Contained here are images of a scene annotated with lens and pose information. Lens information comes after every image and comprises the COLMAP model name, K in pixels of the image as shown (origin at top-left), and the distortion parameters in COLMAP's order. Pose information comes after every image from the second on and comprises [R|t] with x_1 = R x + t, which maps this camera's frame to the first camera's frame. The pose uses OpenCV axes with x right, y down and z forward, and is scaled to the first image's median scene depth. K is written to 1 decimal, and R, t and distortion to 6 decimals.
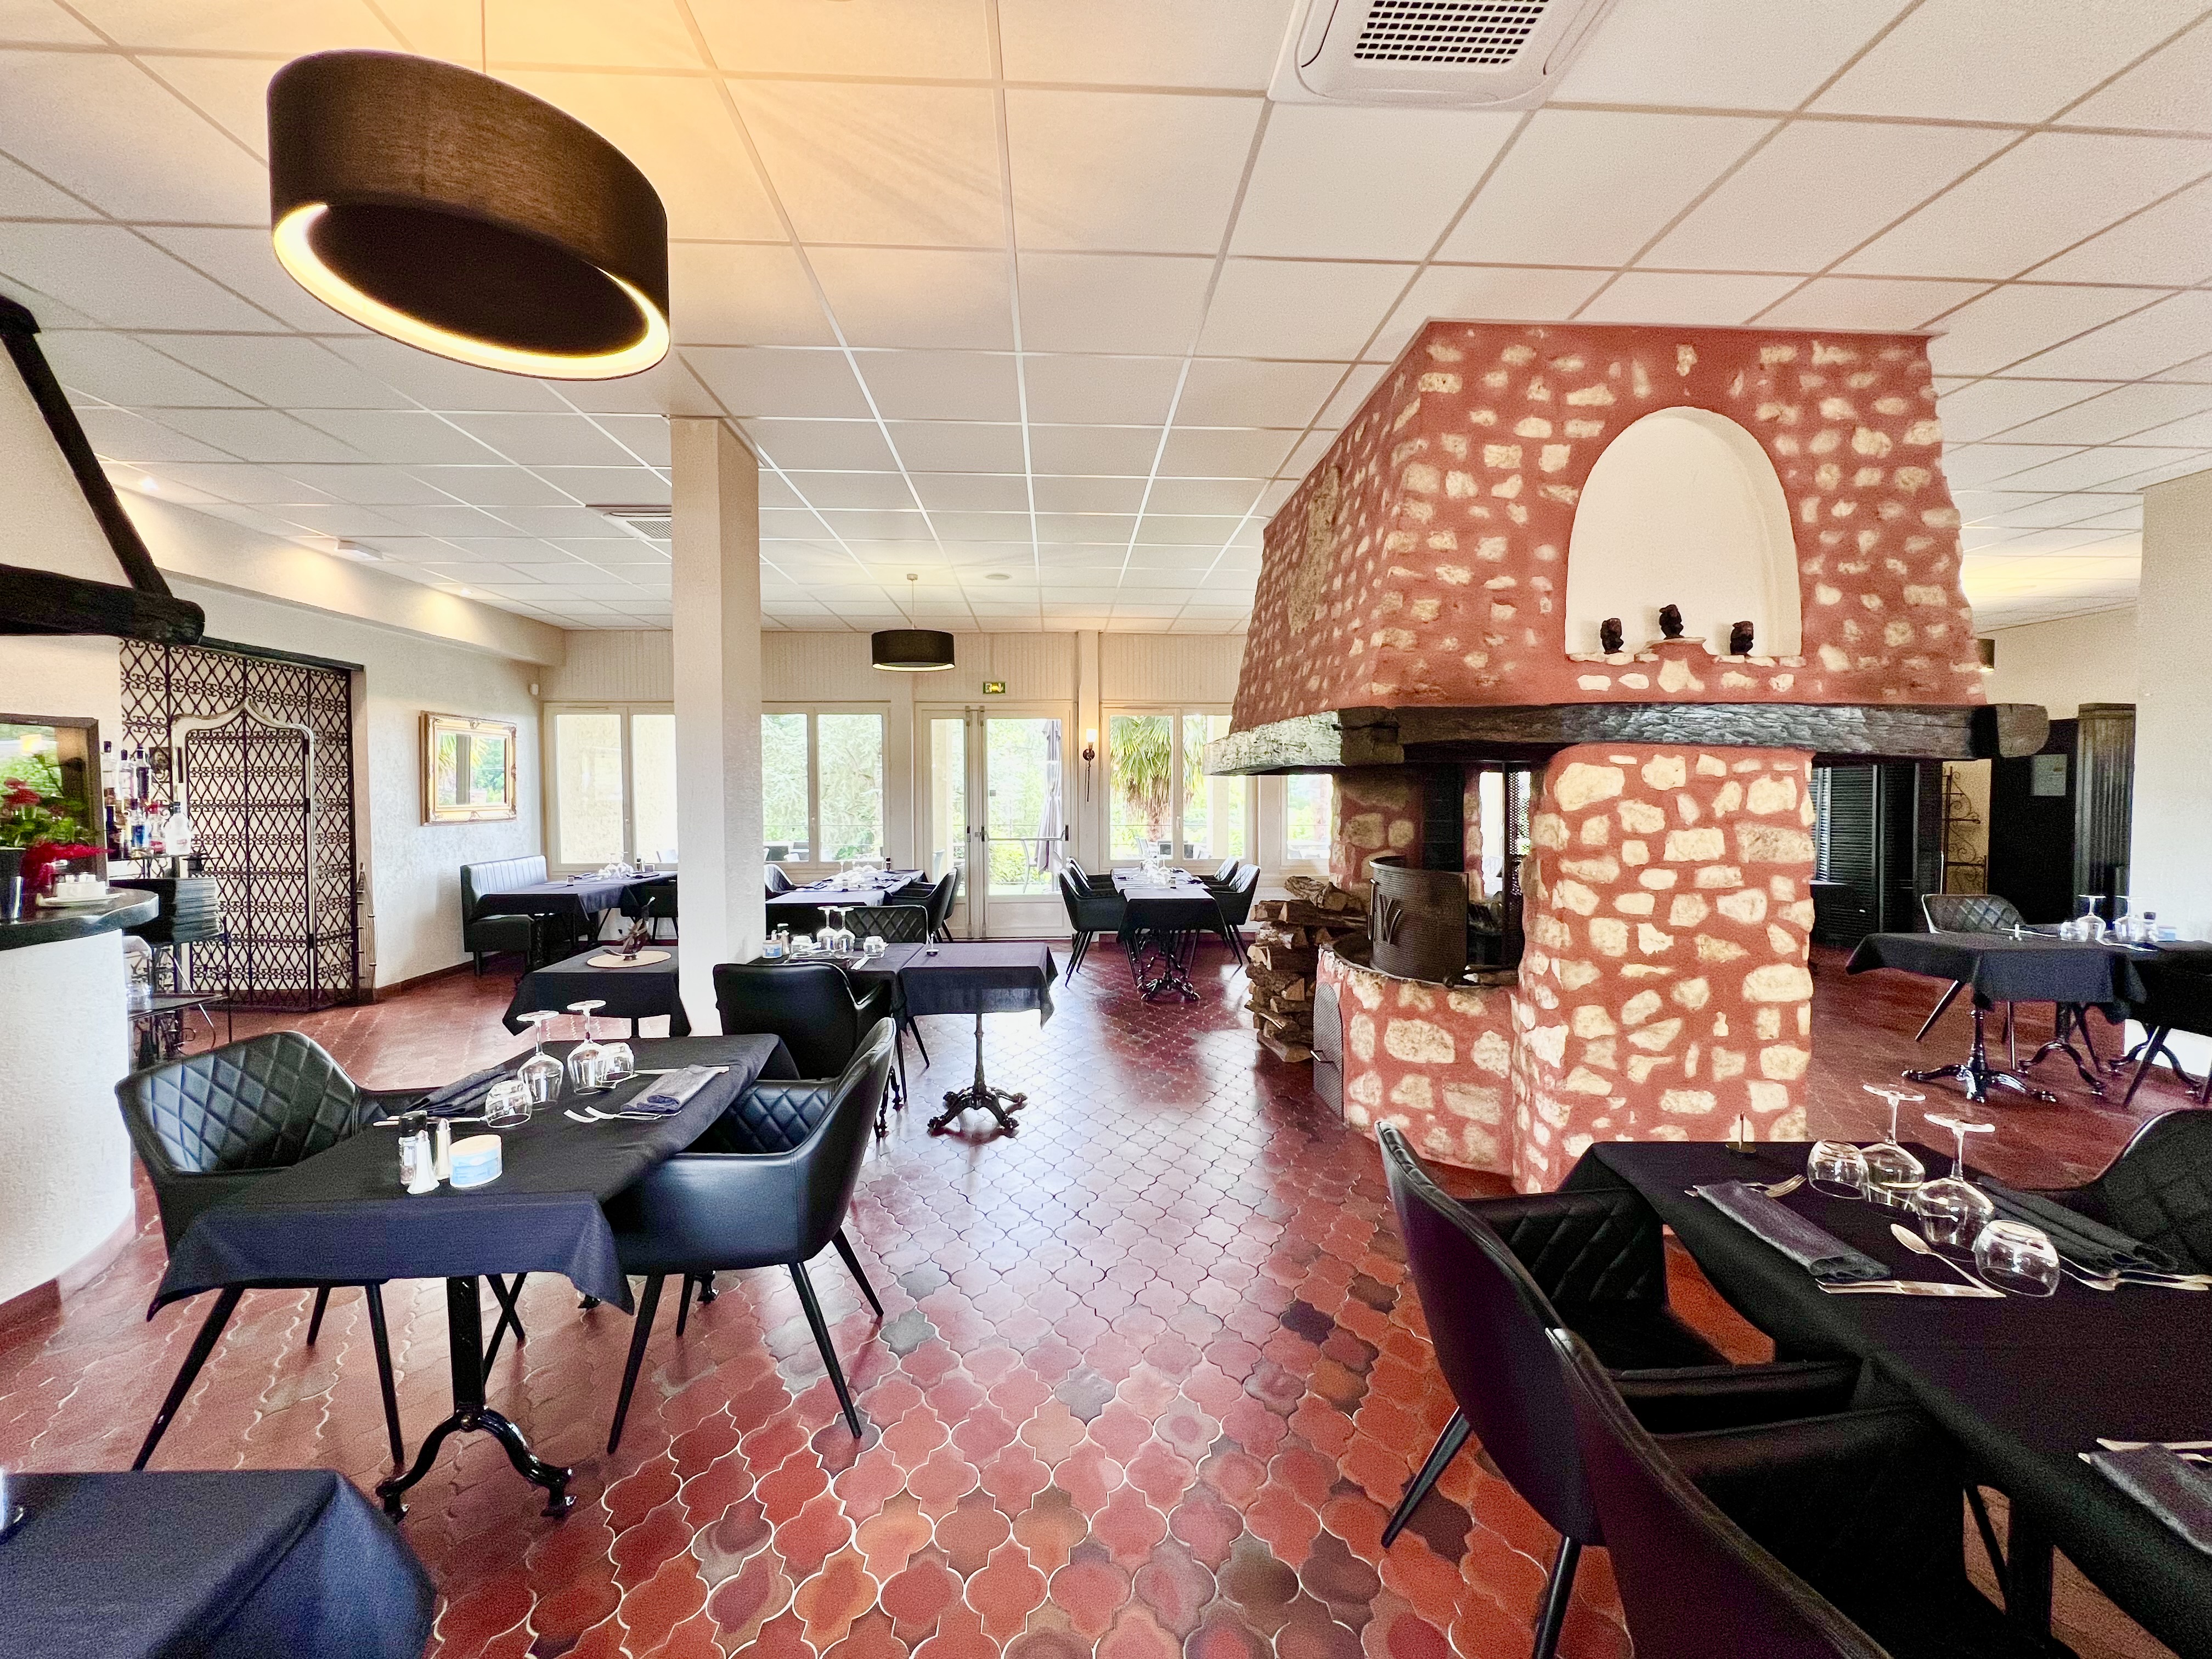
lens RADIAL K [[886.9, 0, 1106.0], [0, 886.9, 829.5], [0, 0, 1]] dist [-0.002201, -0.000099]
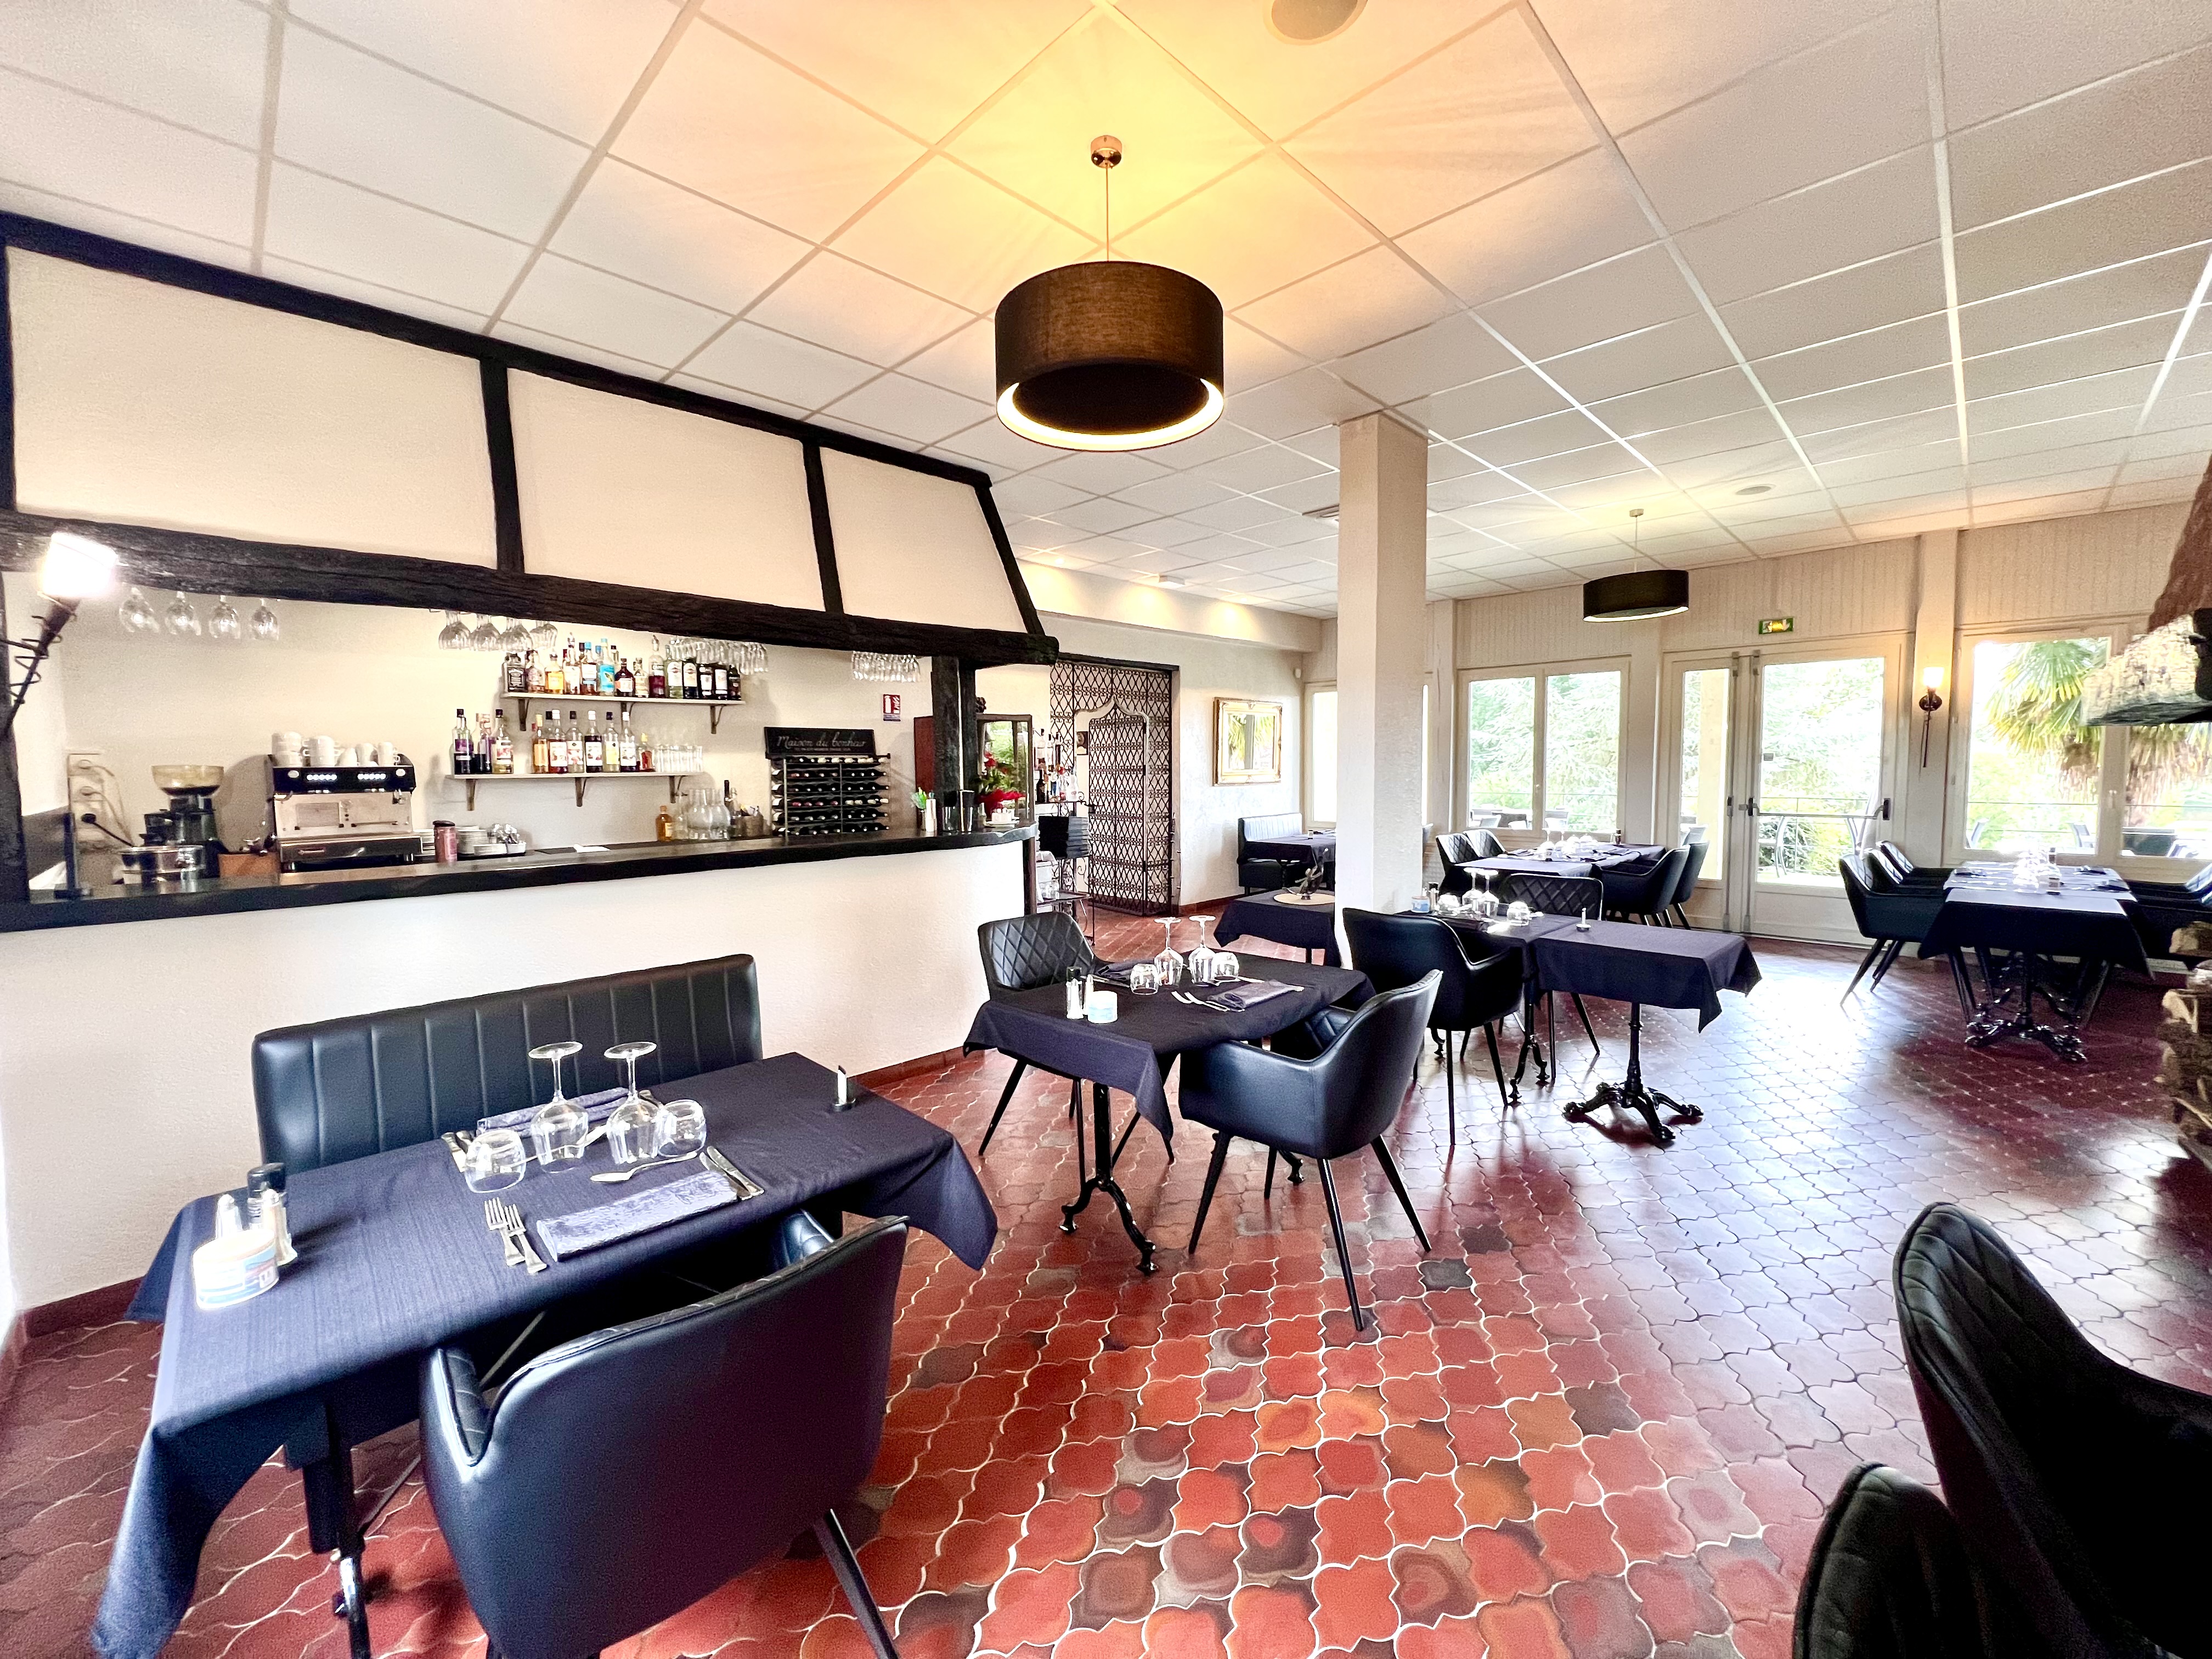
lens RADIAL K [[883.7, 0, 1106.0], [0, 883.7, 829.5], [0, 0, 1]] dist [0.001604, 0.000379]
pose [[0.675340, 0.050760, -0.735758, 0.105982], [-0.024250, 0.998618, 0.046636, 0.003849], [0.737108, -0.013653, 0.675637, 0.006370]]
